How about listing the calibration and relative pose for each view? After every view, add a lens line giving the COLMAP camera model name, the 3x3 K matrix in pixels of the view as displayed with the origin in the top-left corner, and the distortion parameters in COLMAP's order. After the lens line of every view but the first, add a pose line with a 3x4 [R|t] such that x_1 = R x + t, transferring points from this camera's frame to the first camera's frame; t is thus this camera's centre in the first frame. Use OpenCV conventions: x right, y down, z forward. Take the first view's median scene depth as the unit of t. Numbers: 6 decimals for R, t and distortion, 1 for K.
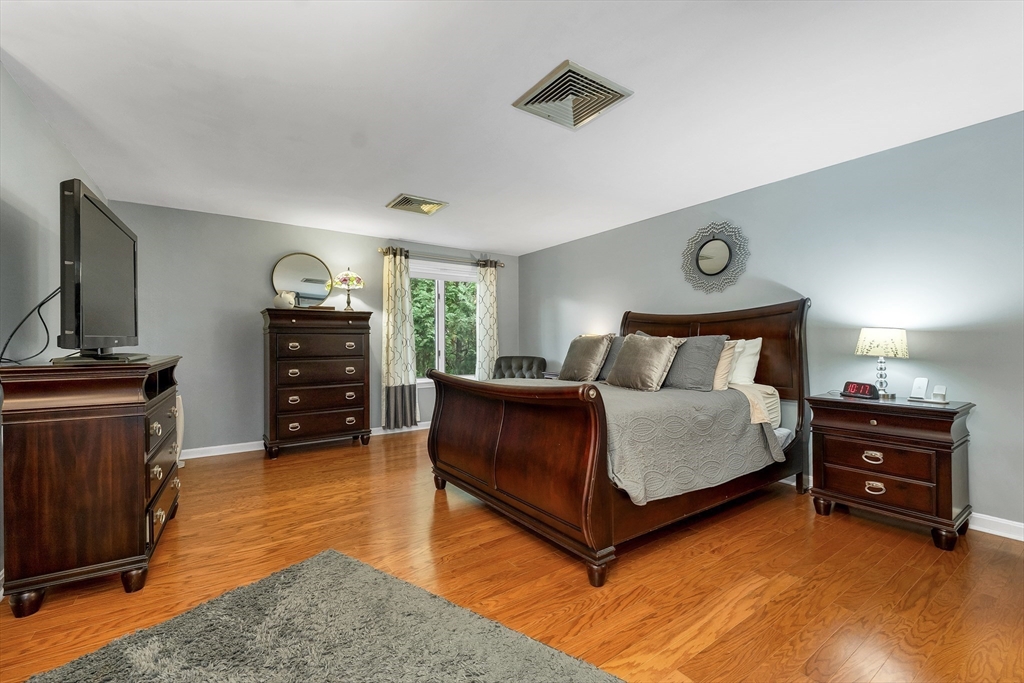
lens RADIAL K [[437.6, 0, 515.8], [0, 437.6, 342.9], [0, 0, 1]] dist [0.014142, -0.001222]
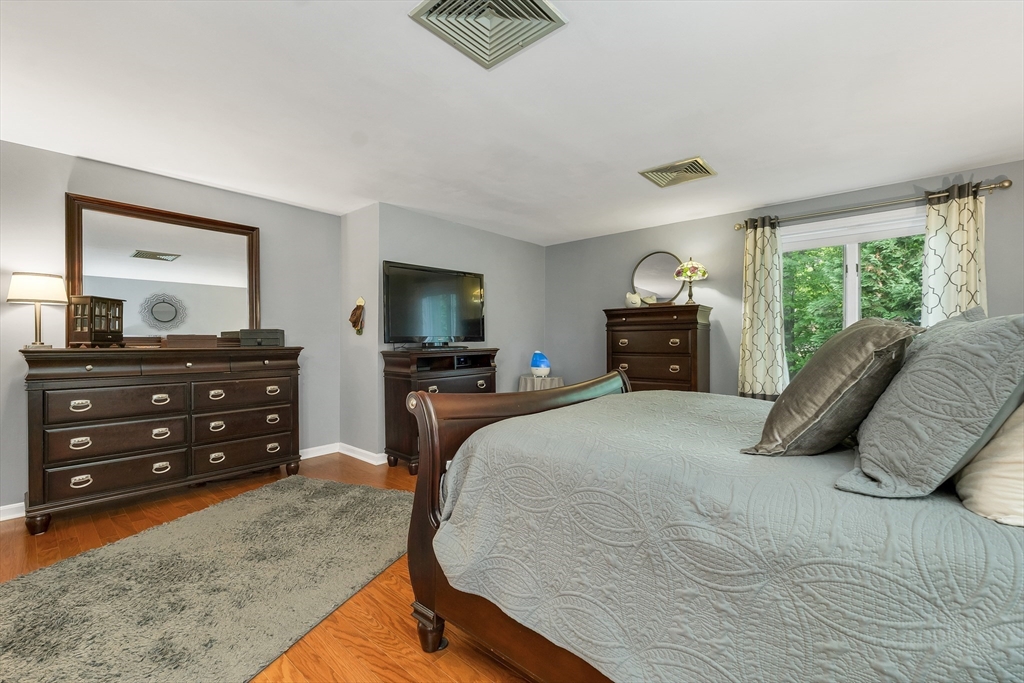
lens RADIAL K [[437.6, 0, 513.5], [0, 437.6, 342.0], [0, 0, 1]] dist [0.014142, -0.001222]
pose [[0.236343, 0.007602, -0.971640, 0.393593], [0.002440, 0.999962, 0.008417, -0.002333], [0.971667, -0.004360, 0.236315, 0.386549]]
